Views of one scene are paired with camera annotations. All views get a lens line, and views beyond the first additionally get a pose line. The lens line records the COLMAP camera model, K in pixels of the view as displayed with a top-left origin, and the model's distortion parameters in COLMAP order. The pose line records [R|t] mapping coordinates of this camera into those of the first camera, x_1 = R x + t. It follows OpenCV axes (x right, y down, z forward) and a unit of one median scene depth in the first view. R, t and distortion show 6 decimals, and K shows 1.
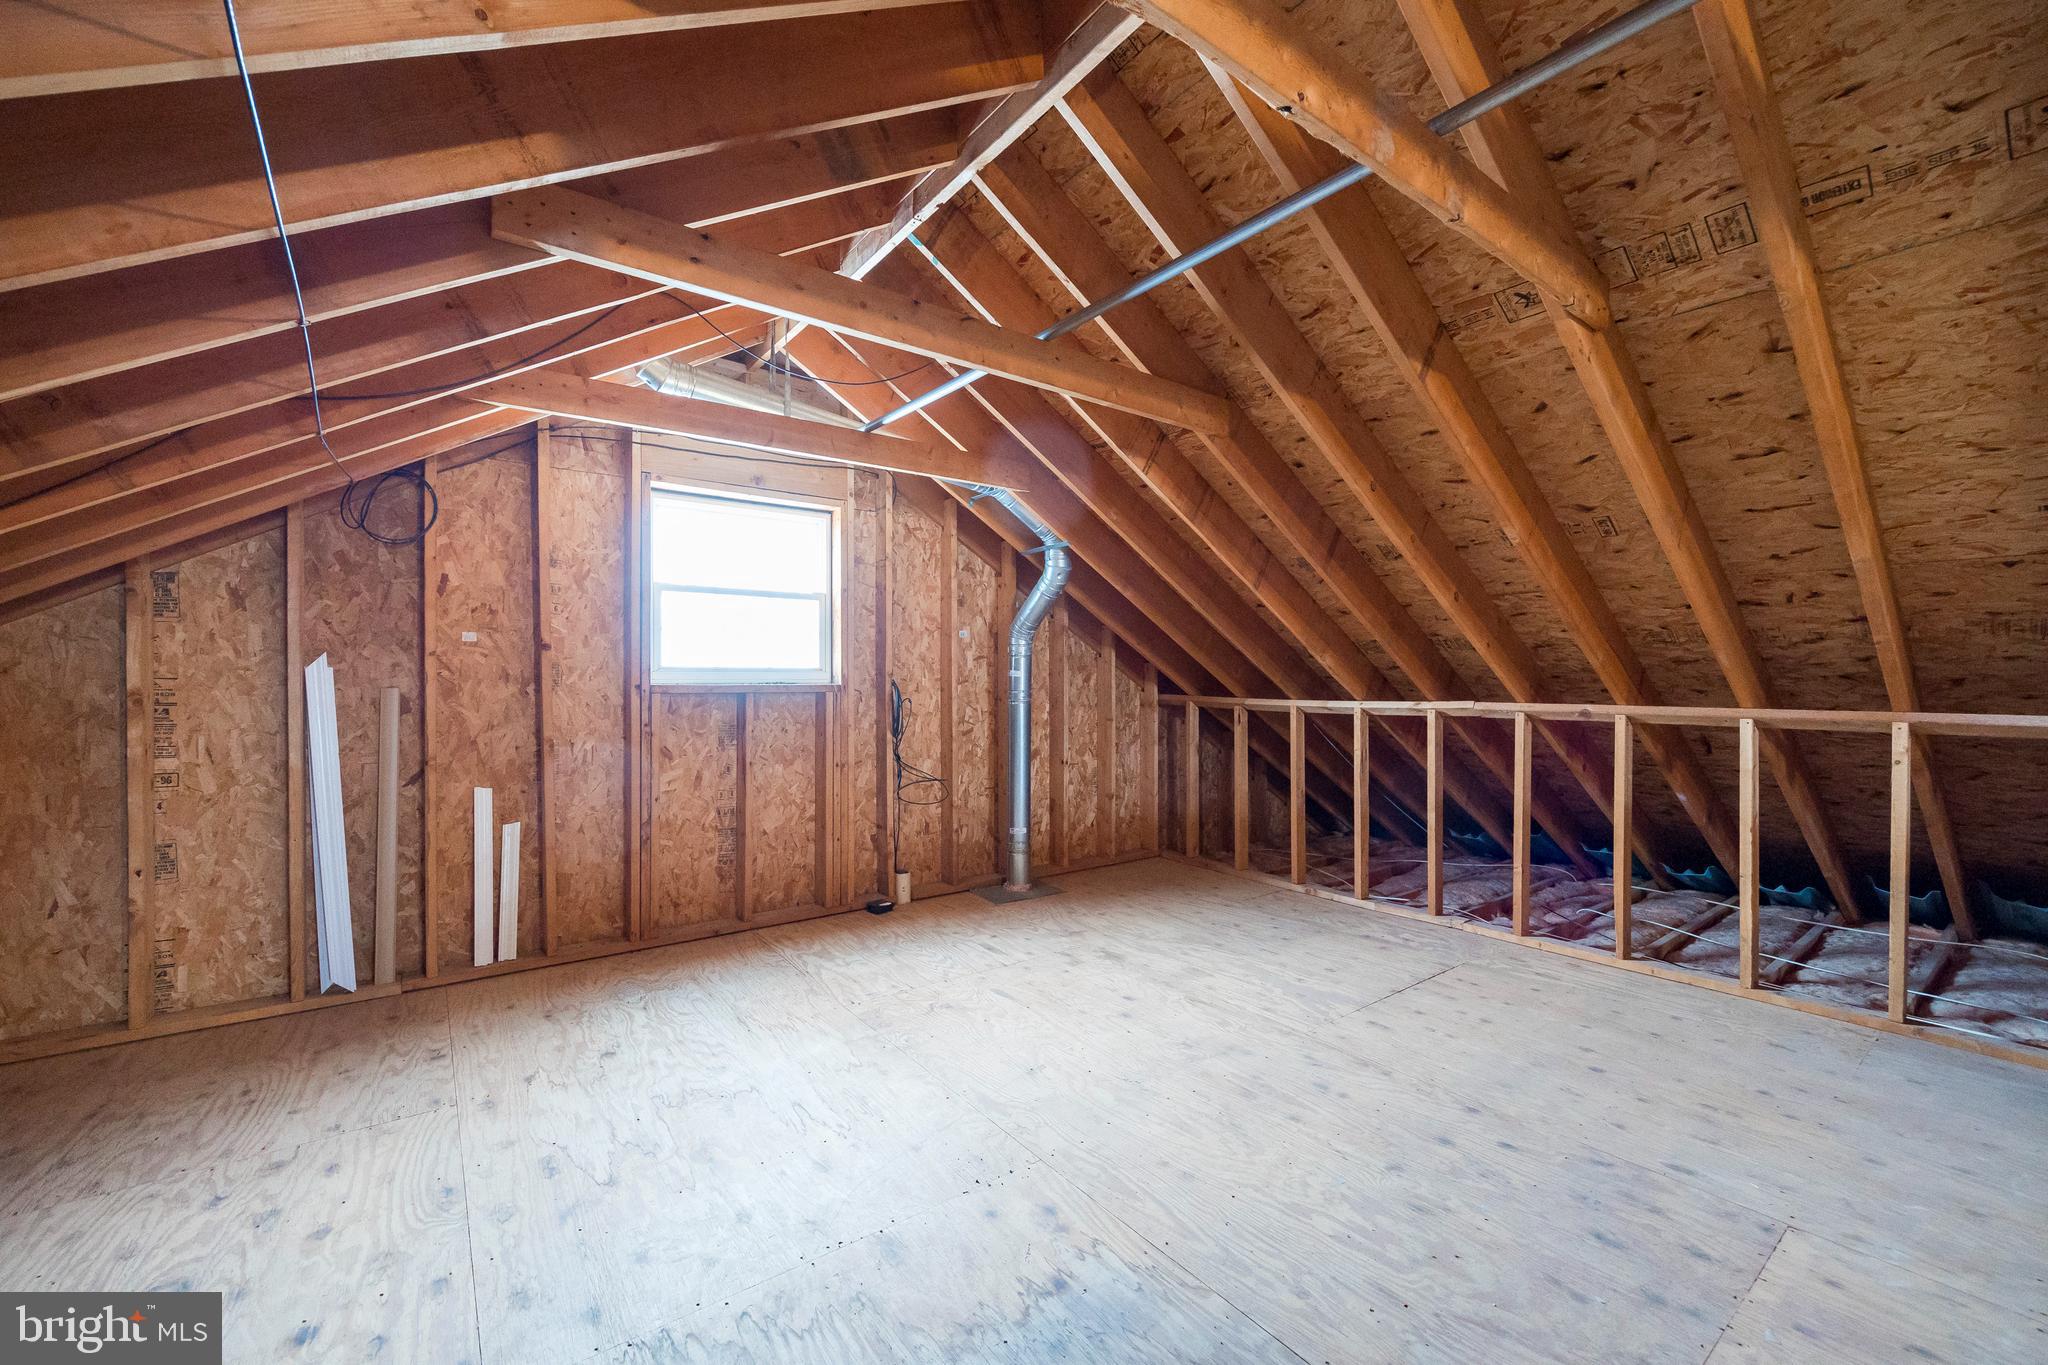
lens RADIAL K [[817.8, 0, 1024.0], [0, 817.8, 682.5], [0, 0, 1]] dist [0.002028, 0.000033]
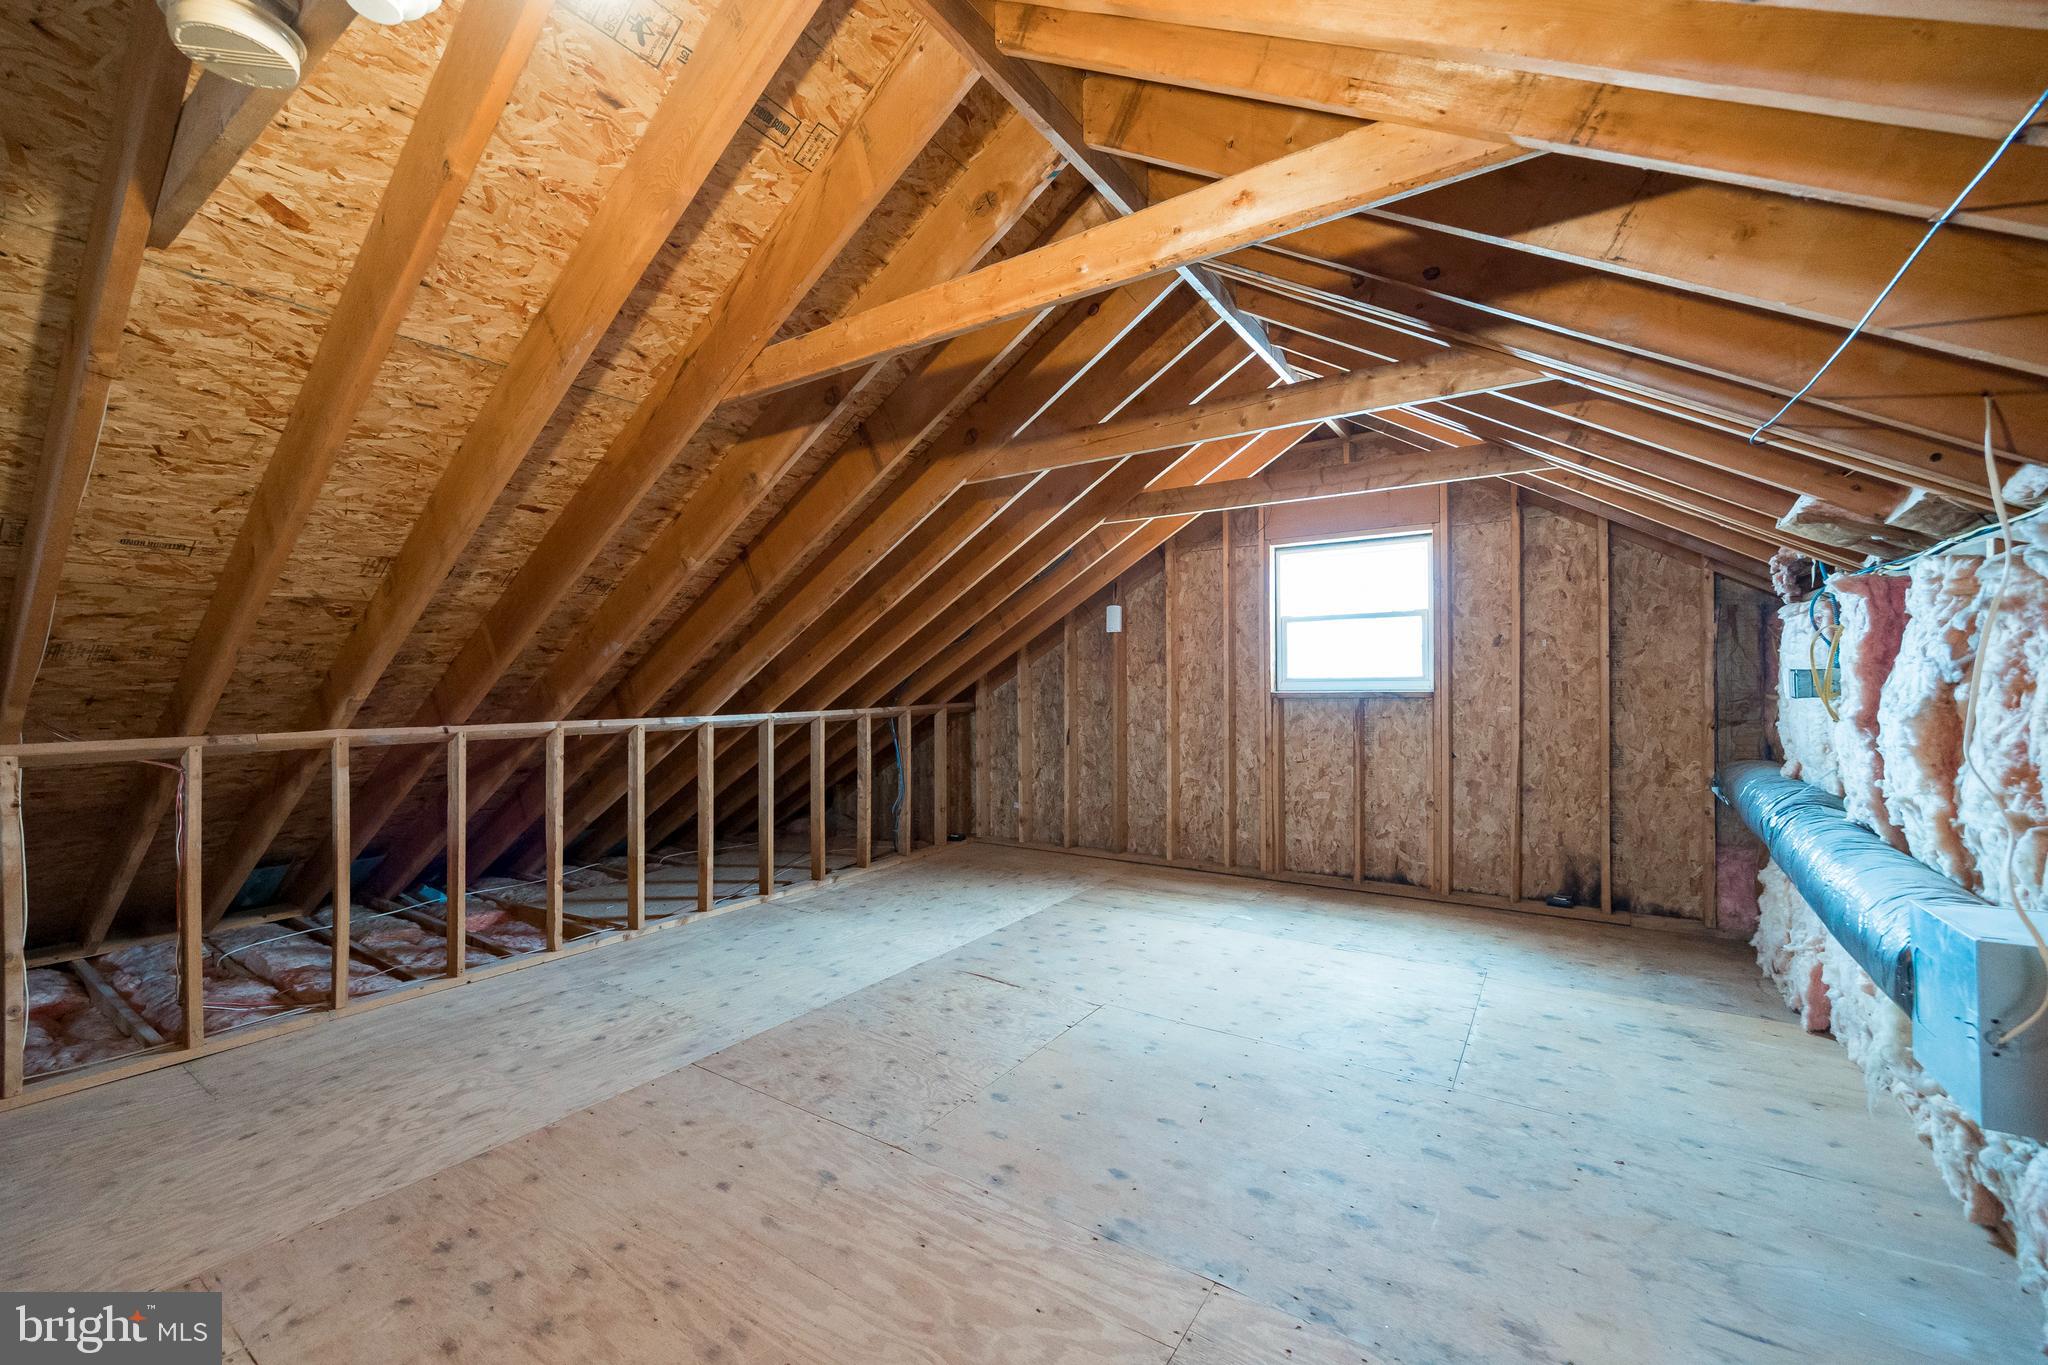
lens RADIAL K [[817.8, 0, 1024.0], [0, 817.8, 682.5], [0, 0, 1]] dist [0.002028, 0.000033]
pose [[0.324187, -0.012764, -0.945907, 0.685206], [-0.001646, 0.999900, -0.014056, 0.008081], [0.945992, 0.006114, 0.324133, 0.171303]]
